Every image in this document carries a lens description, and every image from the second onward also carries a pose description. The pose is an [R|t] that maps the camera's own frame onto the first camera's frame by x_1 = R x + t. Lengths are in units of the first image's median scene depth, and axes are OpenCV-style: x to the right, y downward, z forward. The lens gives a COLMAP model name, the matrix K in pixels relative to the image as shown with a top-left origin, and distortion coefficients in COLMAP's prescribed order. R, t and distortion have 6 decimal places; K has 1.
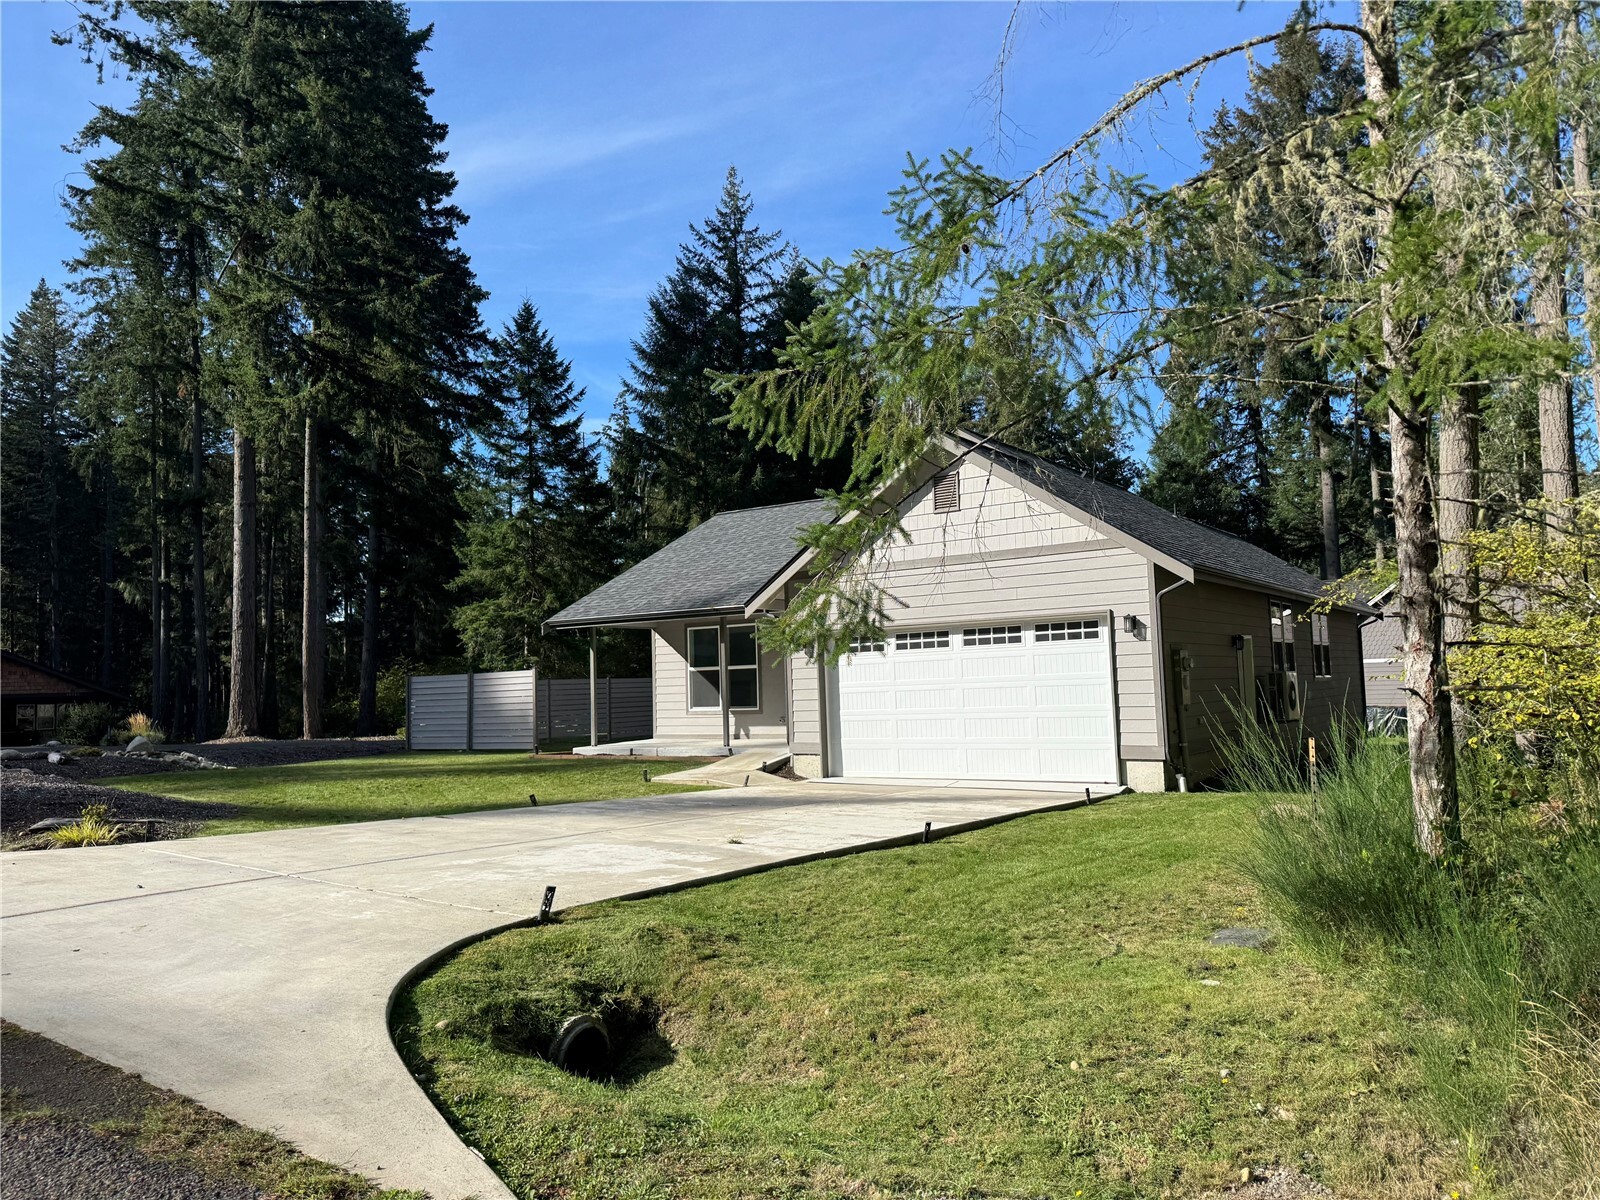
lens RADIAL K [[1126.3, 0, 800.0], [0, 1126.3, 600.0], [0, 0, 1]] dist [0.002328, 0.002097]
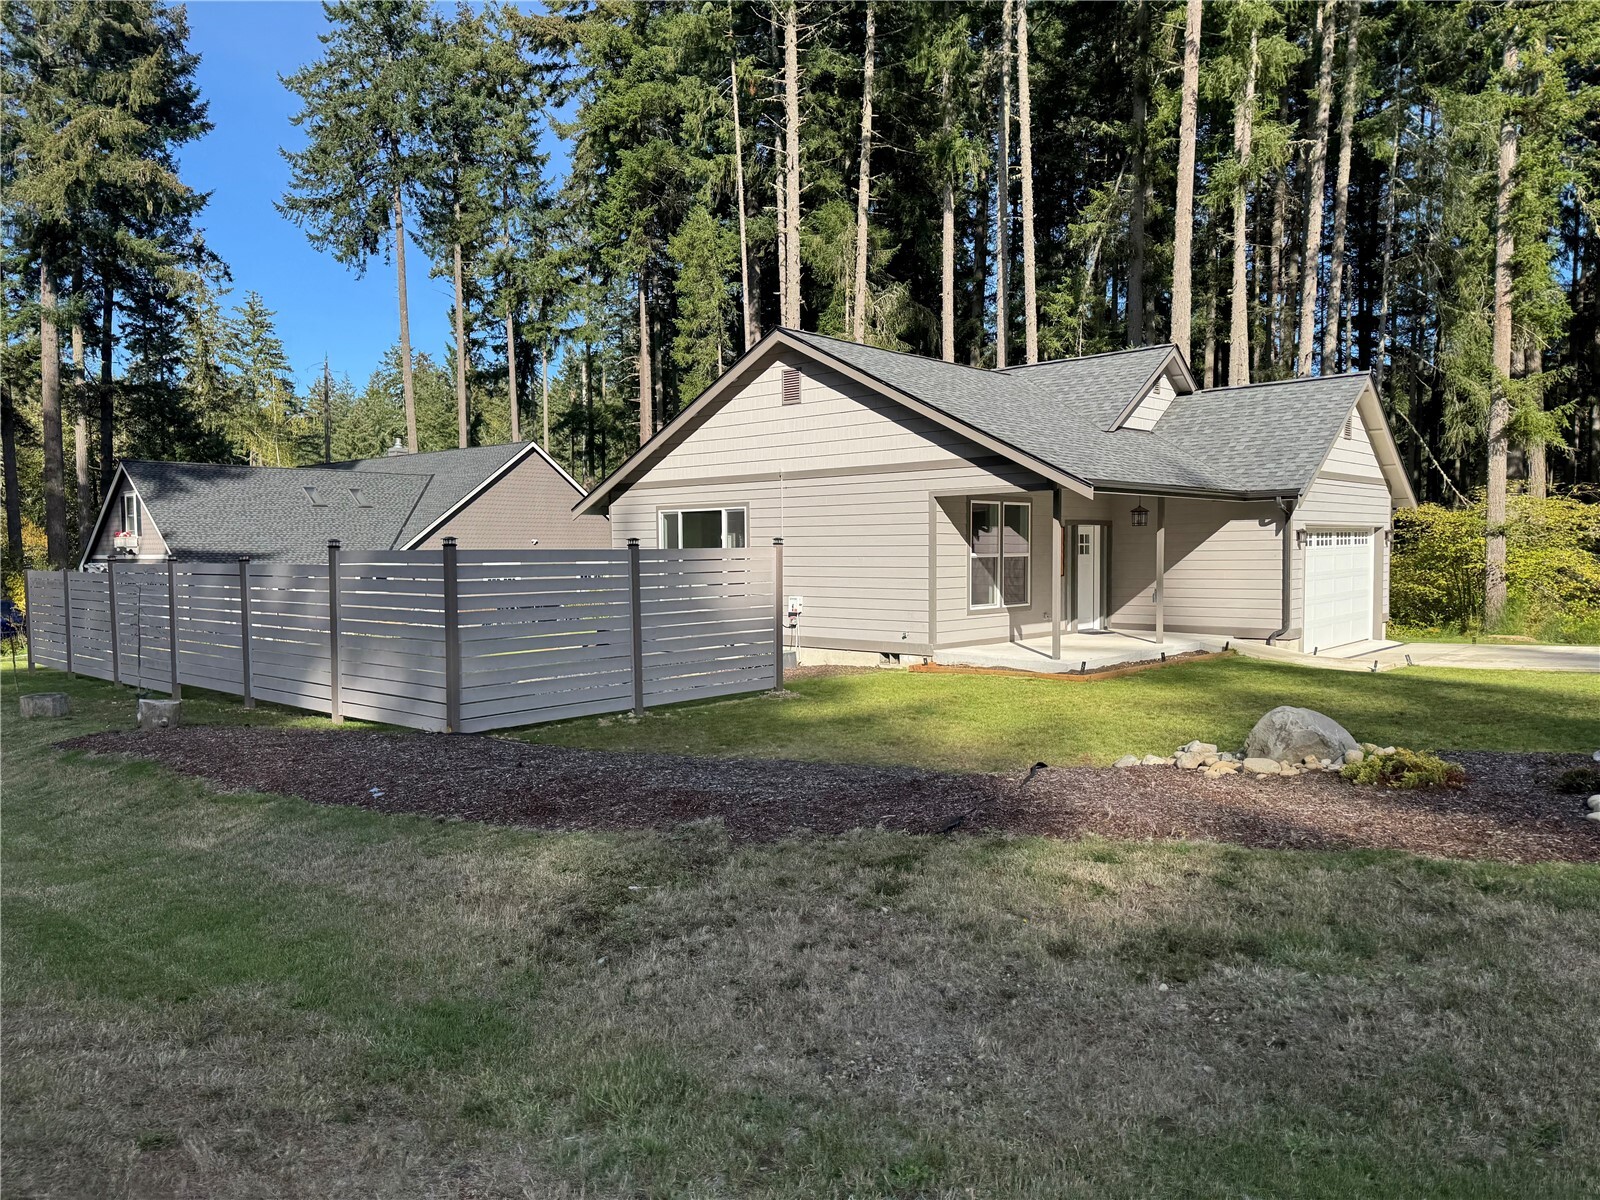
lens RADIAL K [[1089.9, 0, 800.0], [0, 1089.9, 600.0], [0, 0, 1]] dist [0.001519, -0.001012]
pose [[0.122280, -0.026338, 0.992146, -1.153252], [-0.077426, 0.996348, 0.035992, 0.104297], [-0.989471, -0.081219, 0.119795, 1.434218]]
